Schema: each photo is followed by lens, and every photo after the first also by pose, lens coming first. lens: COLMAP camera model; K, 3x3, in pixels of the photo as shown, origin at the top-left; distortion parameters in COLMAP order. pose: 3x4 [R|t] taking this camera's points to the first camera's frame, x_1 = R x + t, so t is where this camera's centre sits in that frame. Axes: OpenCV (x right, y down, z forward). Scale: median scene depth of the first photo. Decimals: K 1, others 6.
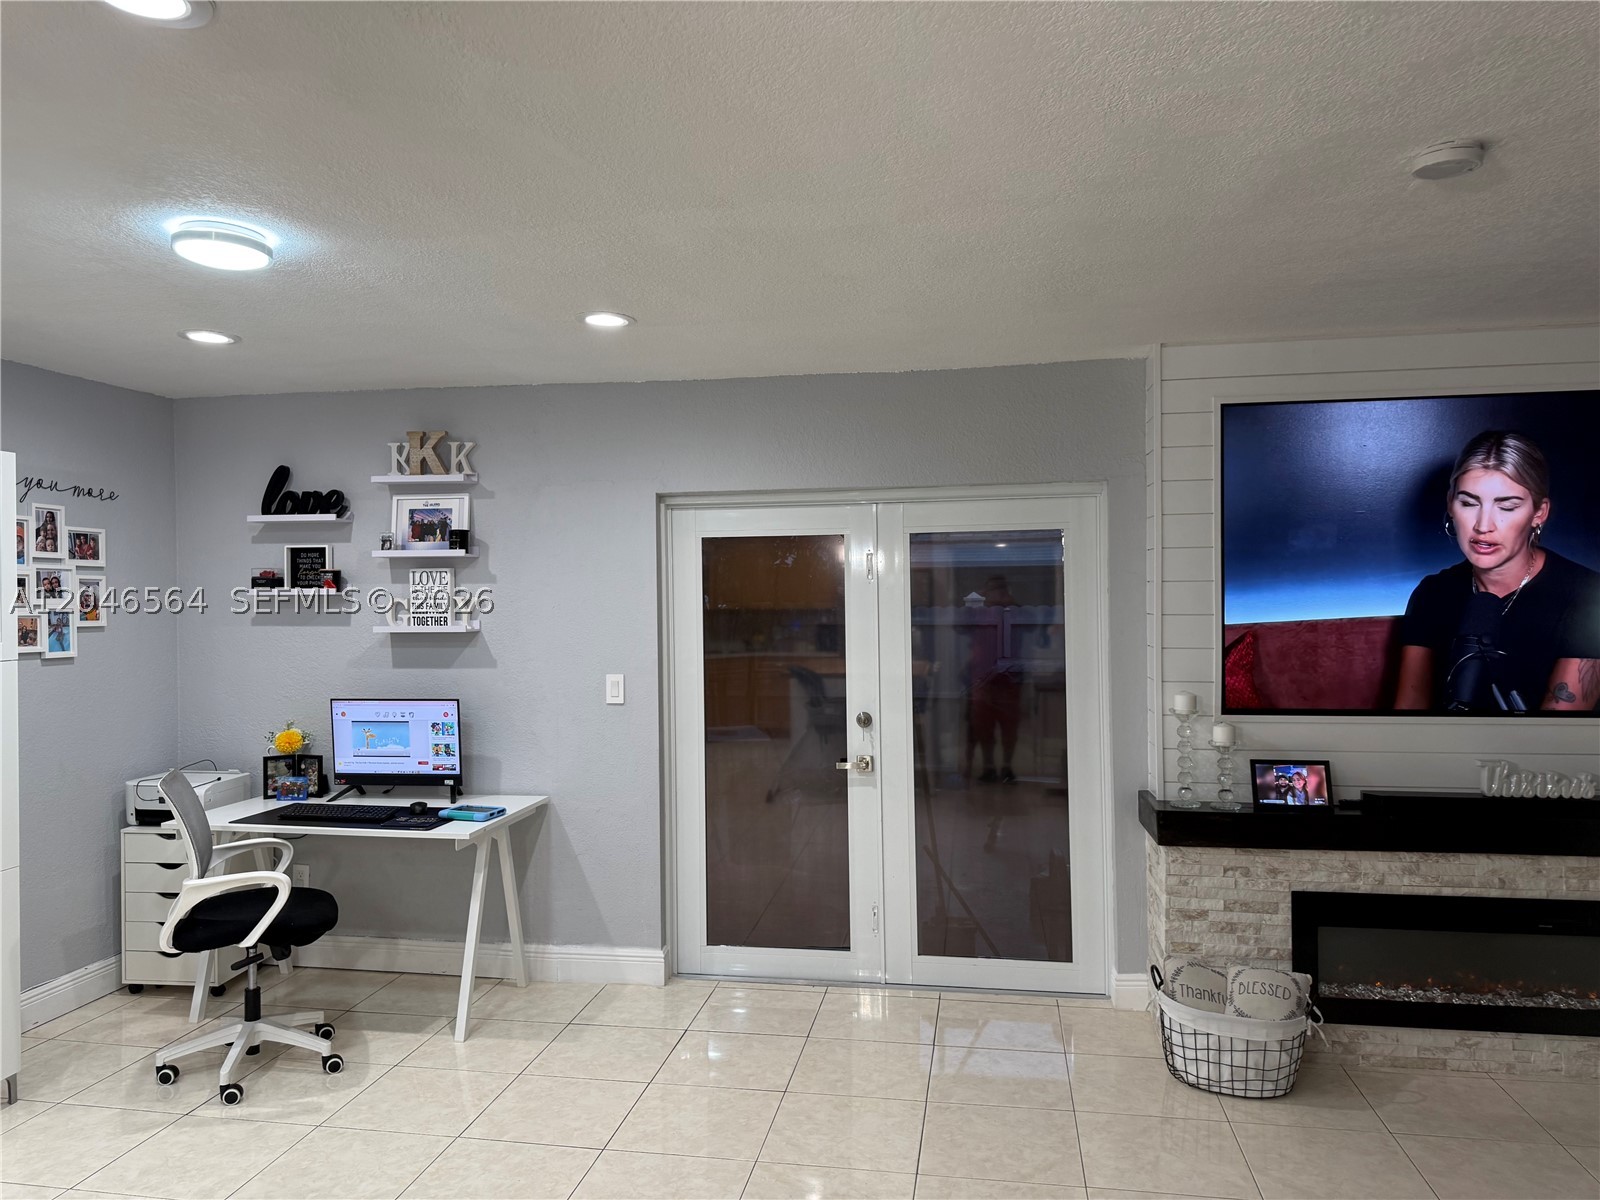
lens RADIAL K [[1123.4, 0, 789.4], [0, 1123.4, 604.4], [0, 0, 1]] dist [0.051138, -0.058079]
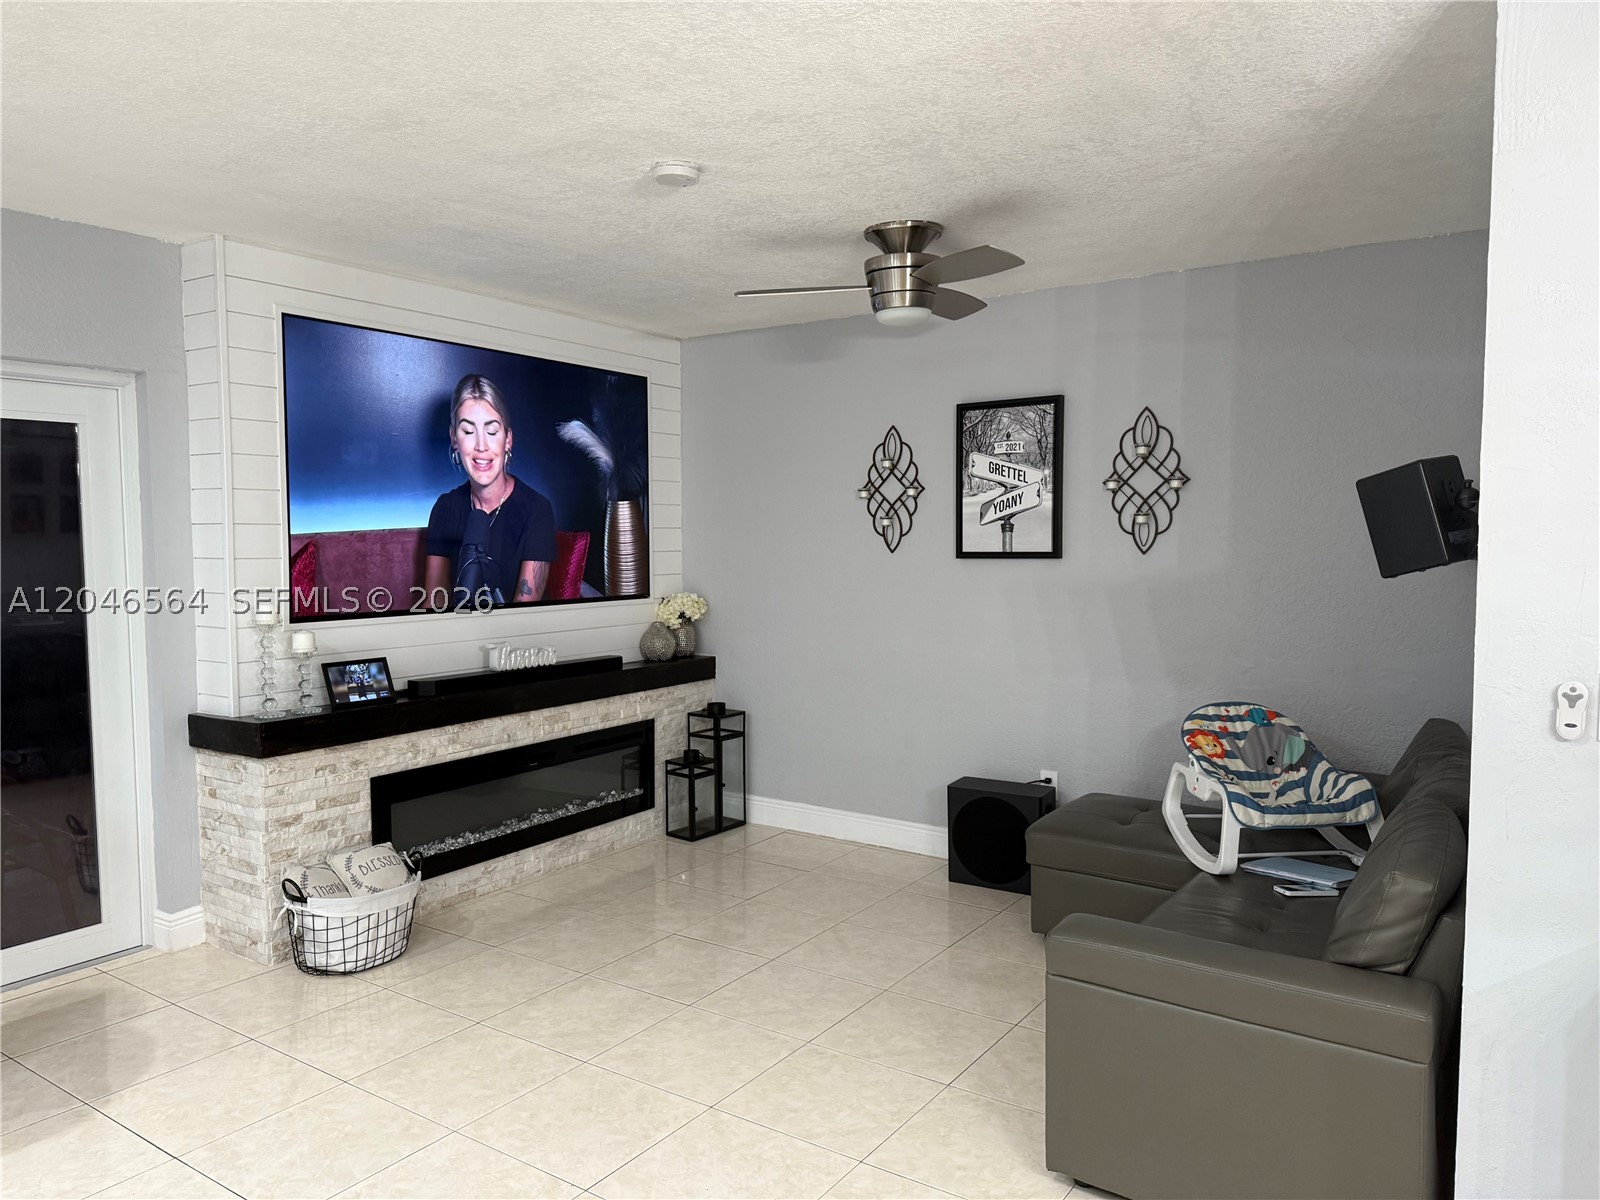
lens RADIAL K [[1123.4, 0, 789.4], [0, 1123.4, 604.4], [0, 0, 1]] dist [0.051138, -0.058079]
pose [[0.425855, -0.047454, 0.903546, -0.356407], [0.002036, 0.998671, 0.051491, 0.030484], [-0.904789, -0.020088, 0.425386, 0.173350]]
